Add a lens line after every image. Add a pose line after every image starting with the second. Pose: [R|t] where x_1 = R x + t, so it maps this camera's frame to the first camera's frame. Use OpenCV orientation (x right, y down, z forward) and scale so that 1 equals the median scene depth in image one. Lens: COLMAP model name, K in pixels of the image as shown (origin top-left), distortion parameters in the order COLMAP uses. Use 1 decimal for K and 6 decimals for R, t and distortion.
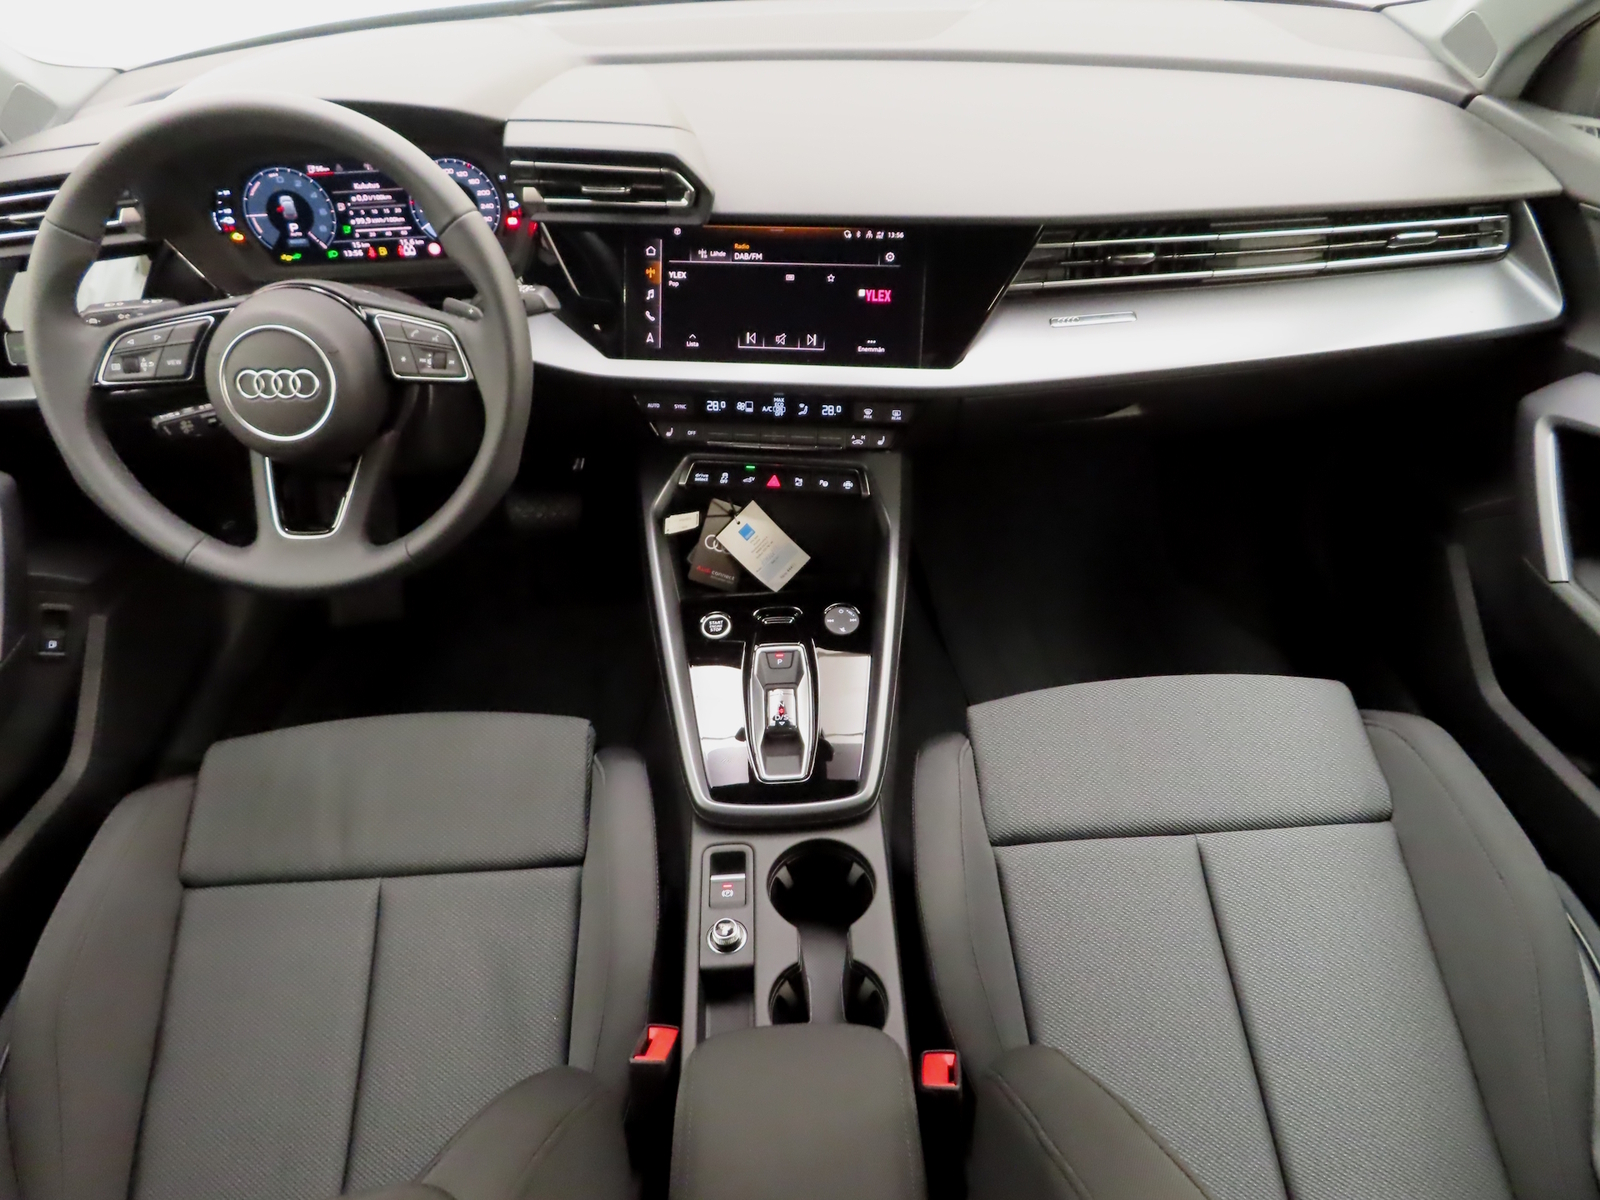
lens RADIAL K [[1201.4, 0, 797.8], [0, 1201.4, 600.6], [0, 0, 1]] dist [-0.026384, 0.001898]
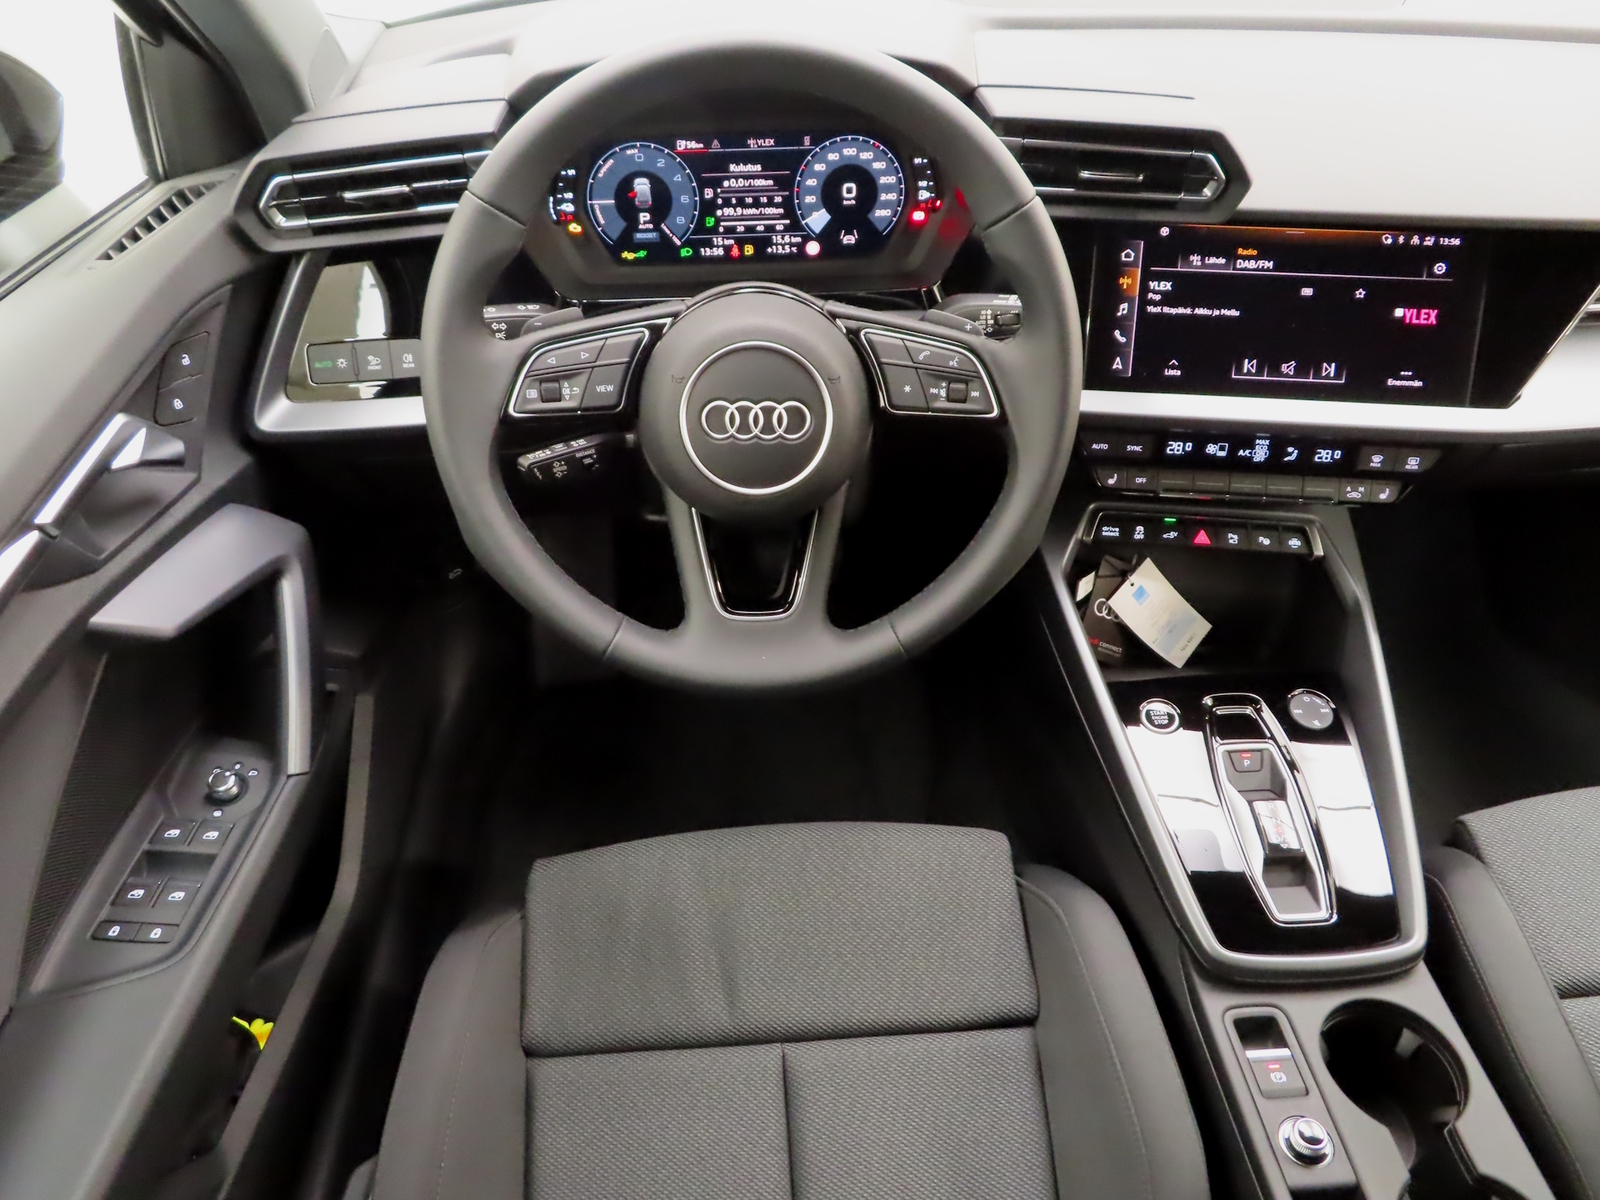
lens RADIAL K [[1201.4, 0, 802.2], [0, 1201.4, 600.0], [0, 0, 1]] dist [-0.026384, 0.001898]
pose [[0.999692, 0.007580, 0.023620, -0.356634], [-0.007285, 0.999894, -0.012577, -0.049847], [-0.023712, 0.012401, 0.999642, 0.209120]]
